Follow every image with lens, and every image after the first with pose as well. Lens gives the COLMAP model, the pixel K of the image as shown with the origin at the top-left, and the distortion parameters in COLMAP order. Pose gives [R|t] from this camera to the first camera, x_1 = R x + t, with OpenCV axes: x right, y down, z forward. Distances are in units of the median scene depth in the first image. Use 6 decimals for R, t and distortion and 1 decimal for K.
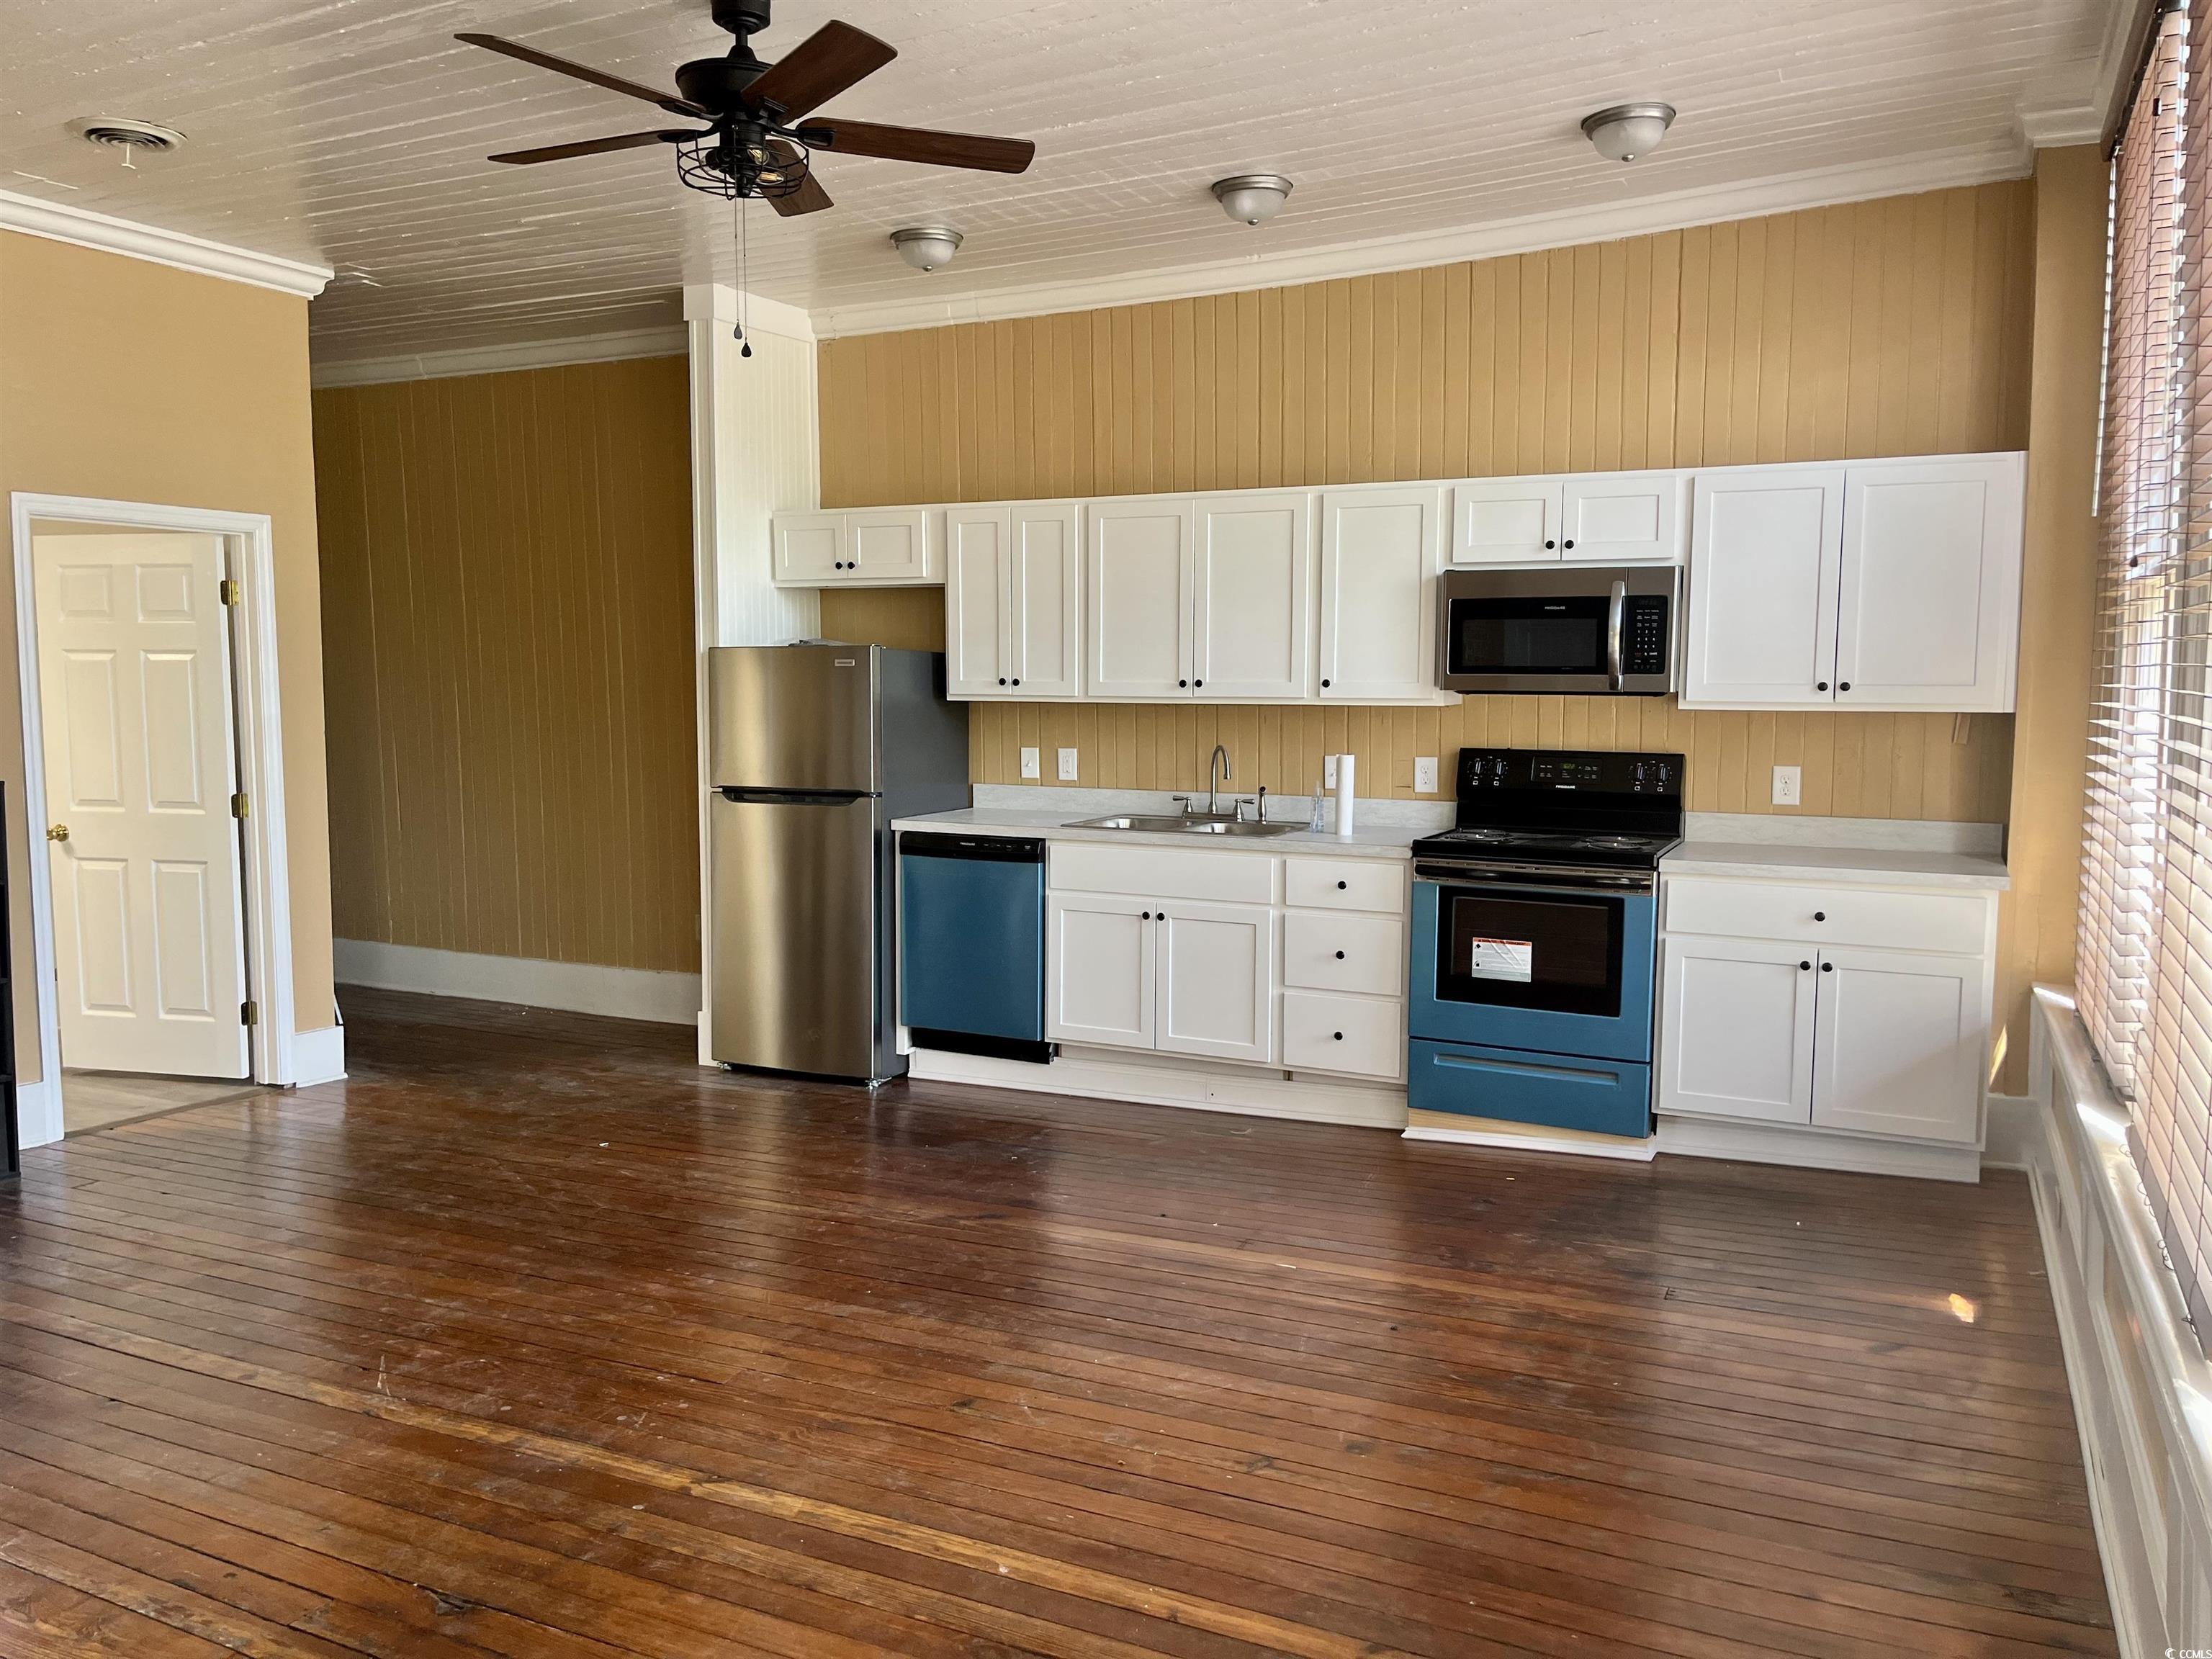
lens RADIAL K [[1722.0, 0, 1101.2], [0, 1722.0, 822.3], [0, 0, 1]] dist [0.051650, -0.073754]
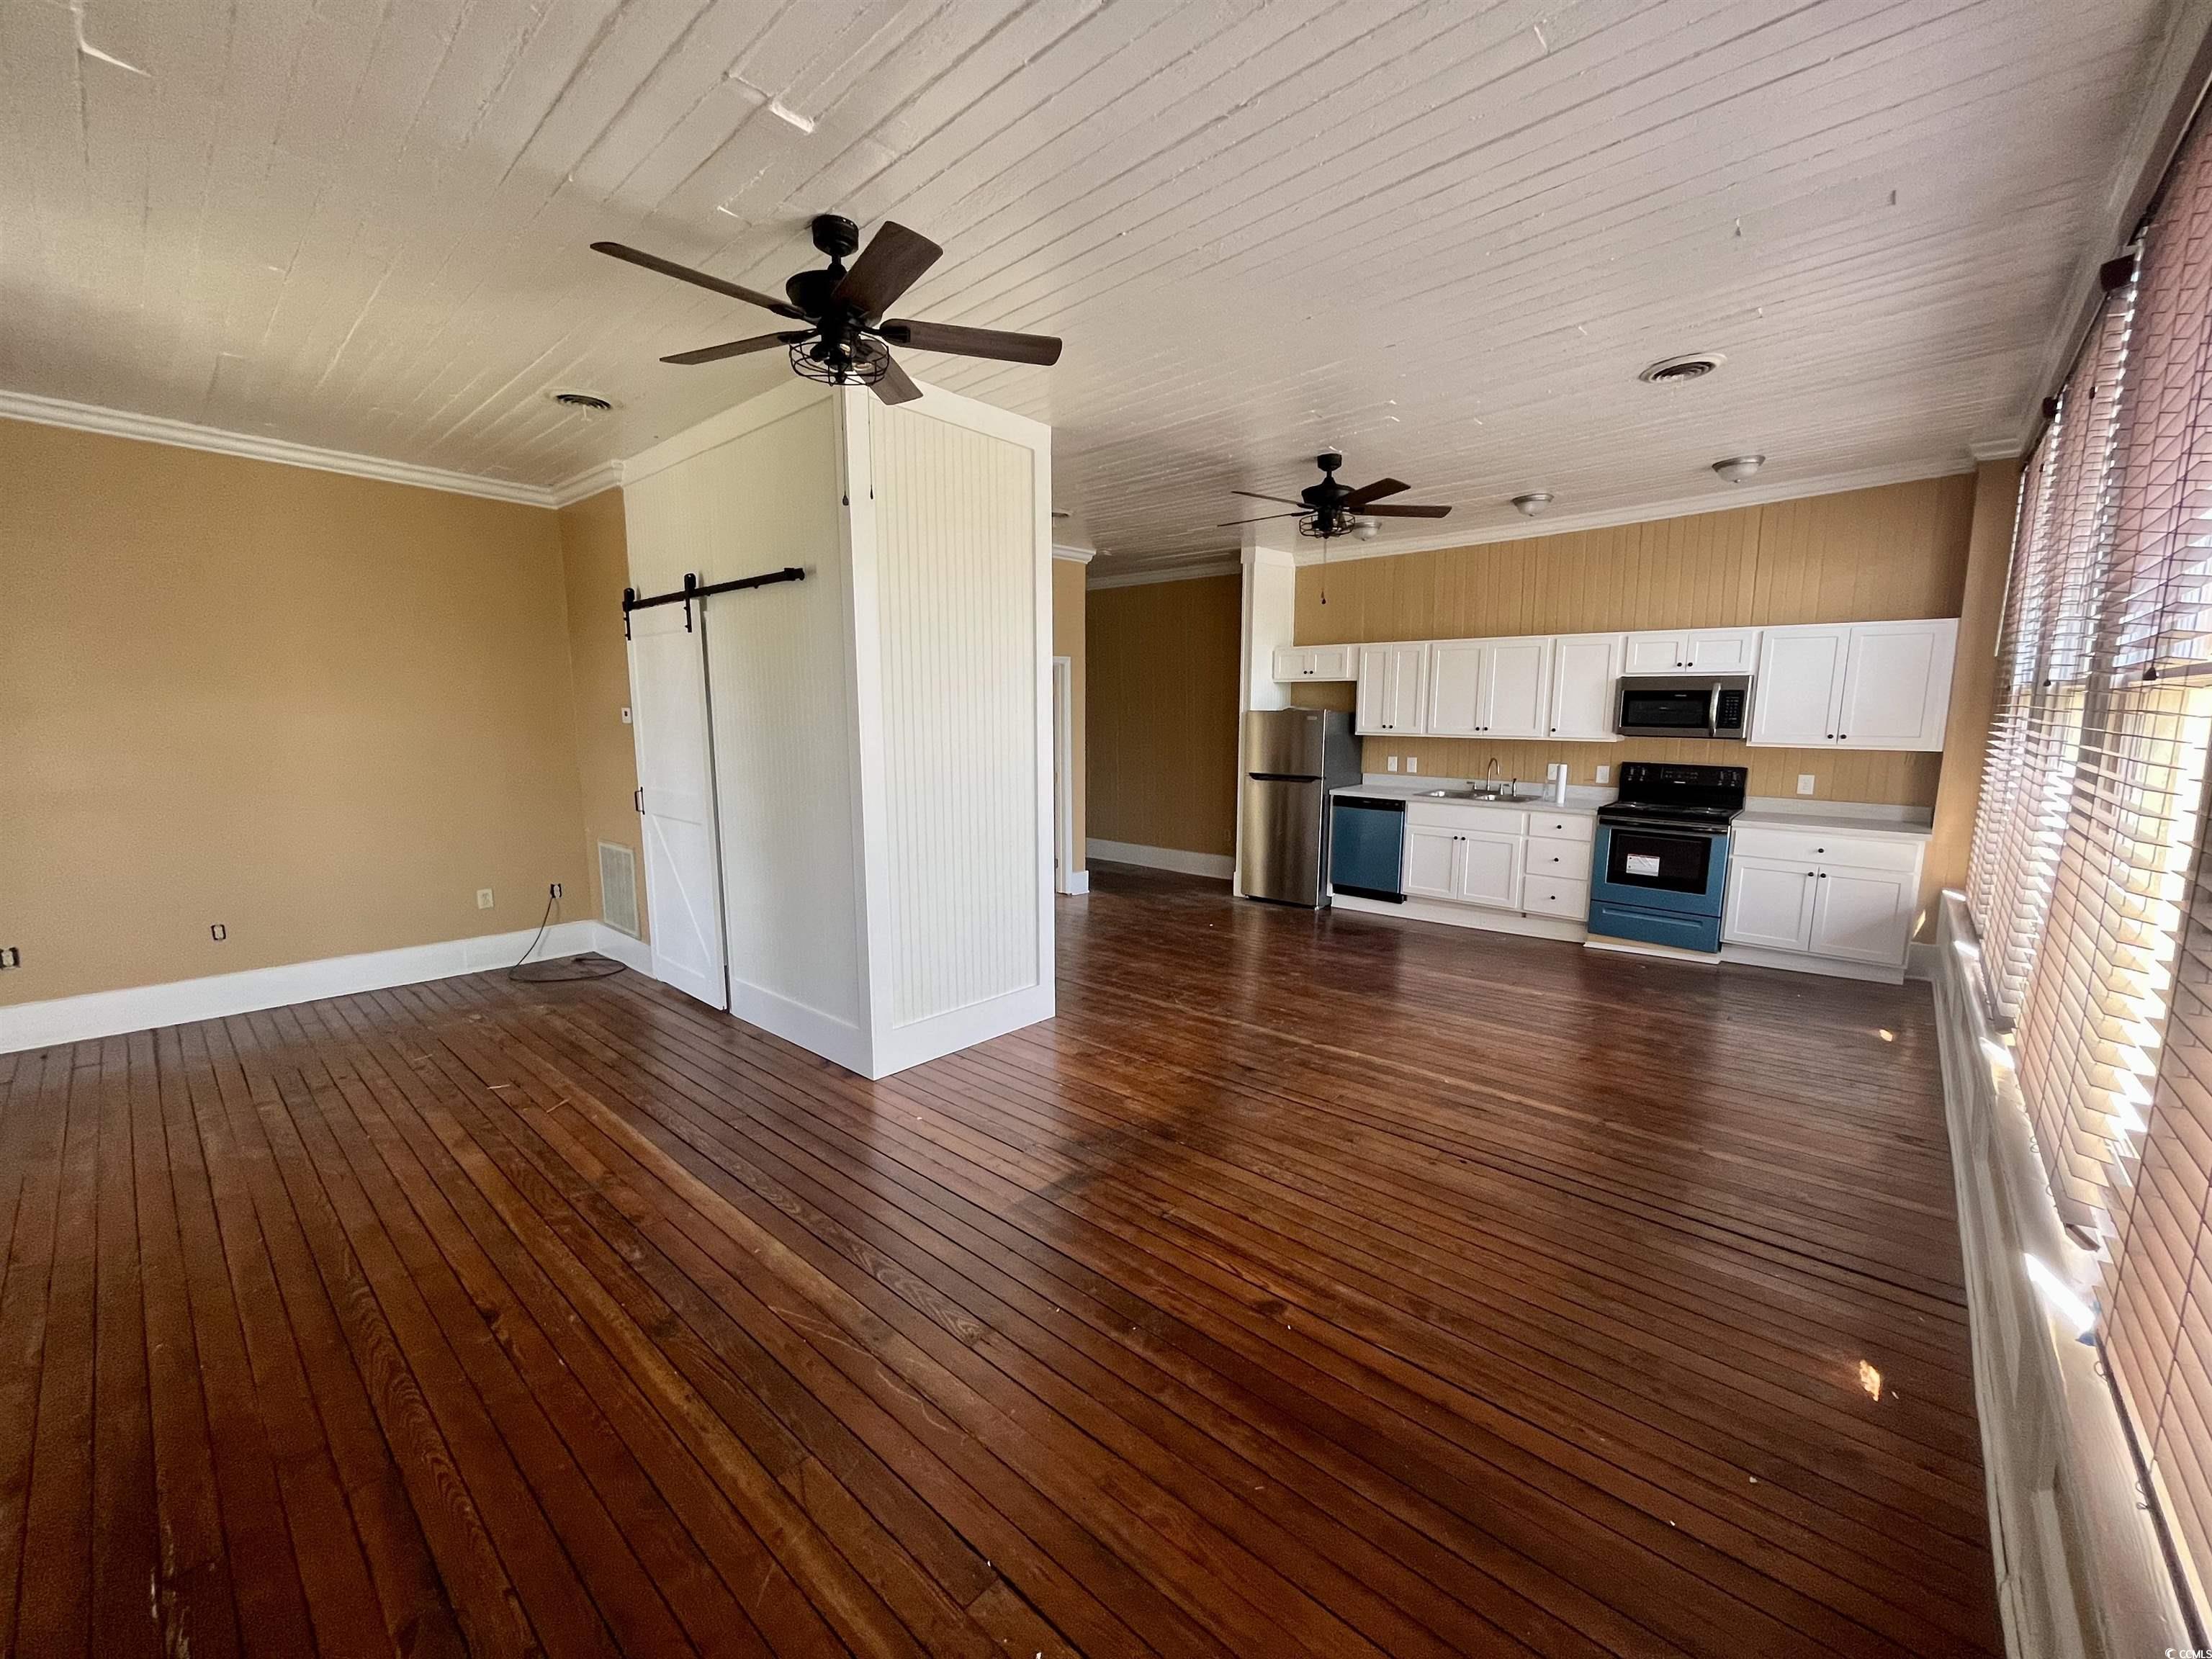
lens RADIAL K [[895.0, 0, 1109.3], [0, 895.0, 836.0], [0, 0, 1]] dist [-0.002540, -0.000742]
pose [[0.961717, 0.037895, -0.271411, -0.095497], [-0.021711, 0.997816, 0.062386, -0.009316], [0.273182, -0.054105, 0.960440, -0.213811]]
